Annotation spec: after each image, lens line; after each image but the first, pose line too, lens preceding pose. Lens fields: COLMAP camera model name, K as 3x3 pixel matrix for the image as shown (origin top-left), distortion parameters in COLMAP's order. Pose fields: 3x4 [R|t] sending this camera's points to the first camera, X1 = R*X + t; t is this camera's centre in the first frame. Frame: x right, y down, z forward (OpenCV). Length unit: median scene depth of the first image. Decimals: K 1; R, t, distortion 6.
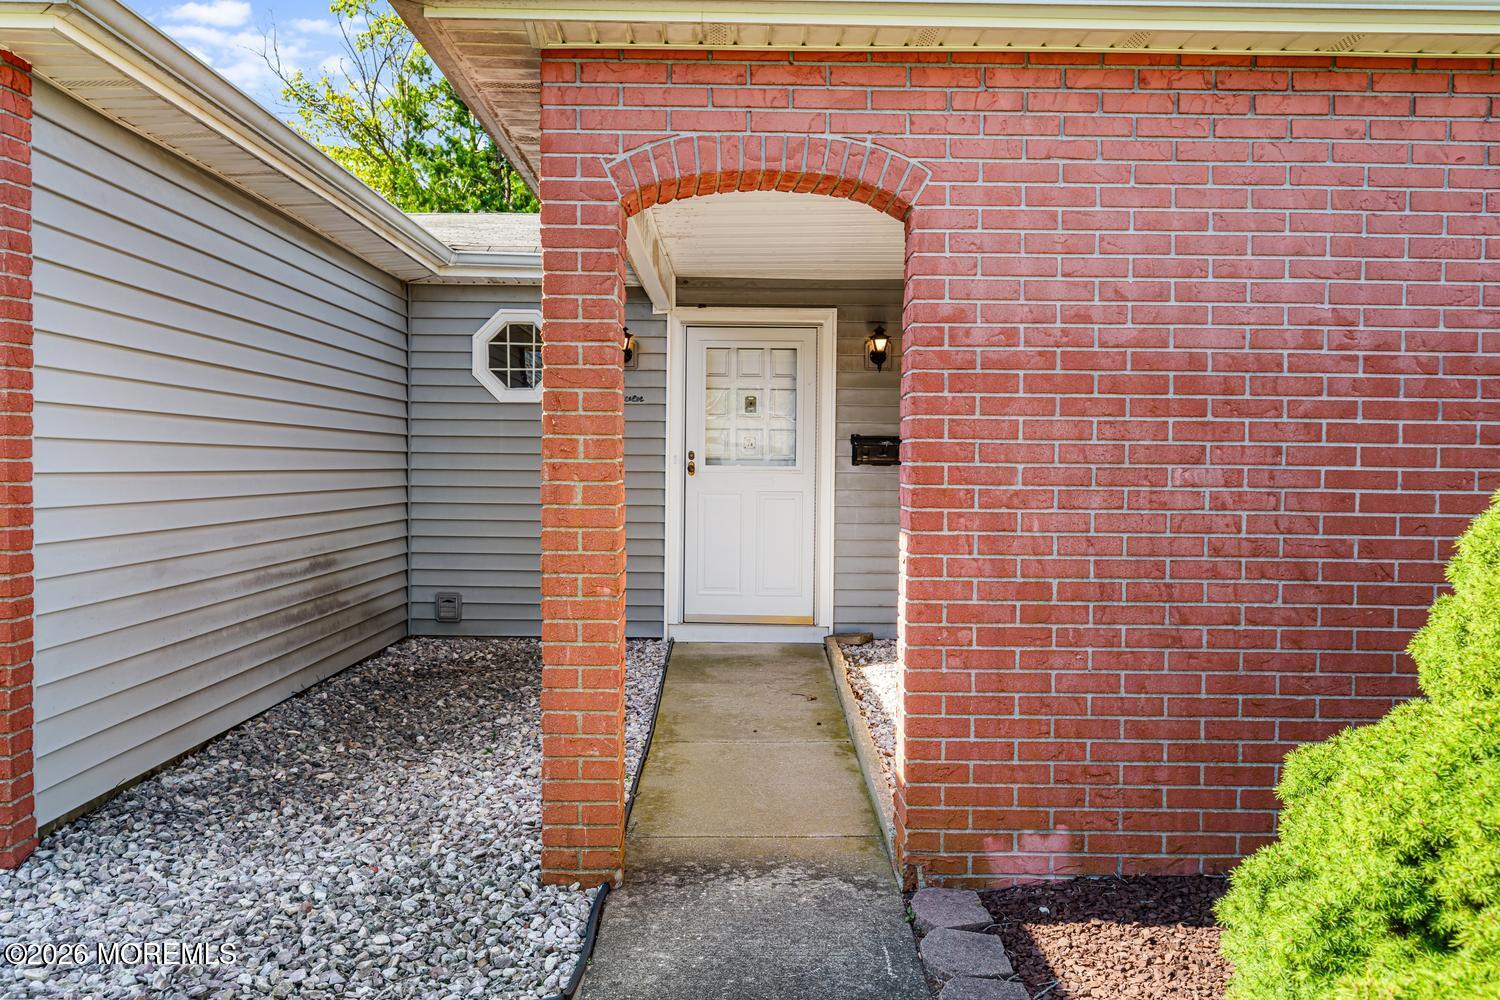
lens RADIAL K [[1207.9, 0, 746.6], [0, 1207.9, 495.0], [0, 0, 1]] dist [-0.010851, -0.002931]
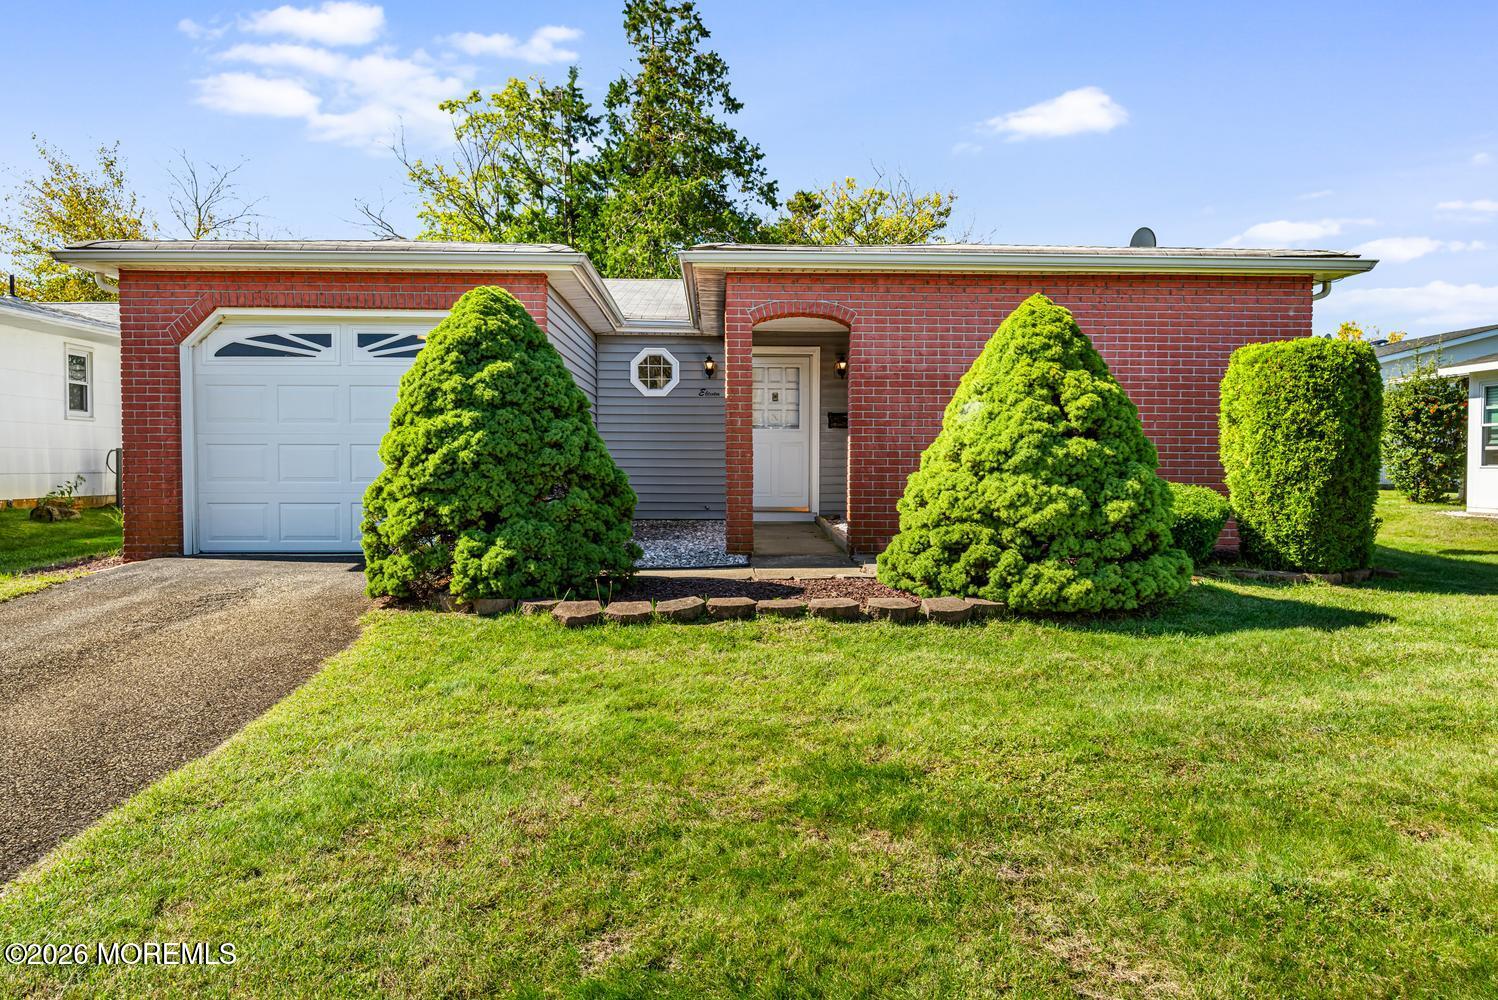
lens RADIAL K [[1078.7, 0, 752.6], [0, 1078.7, 500.7], [0, 0, 1]] dist [0.007157, 0.000787]
pose [[0.999726, -0.007754, 0.022076, -0.074007], [0.007501, 0.999905, 0.011534, 0.071951], [-0.022164, -0.011365, 0.999690, -0.733809]]
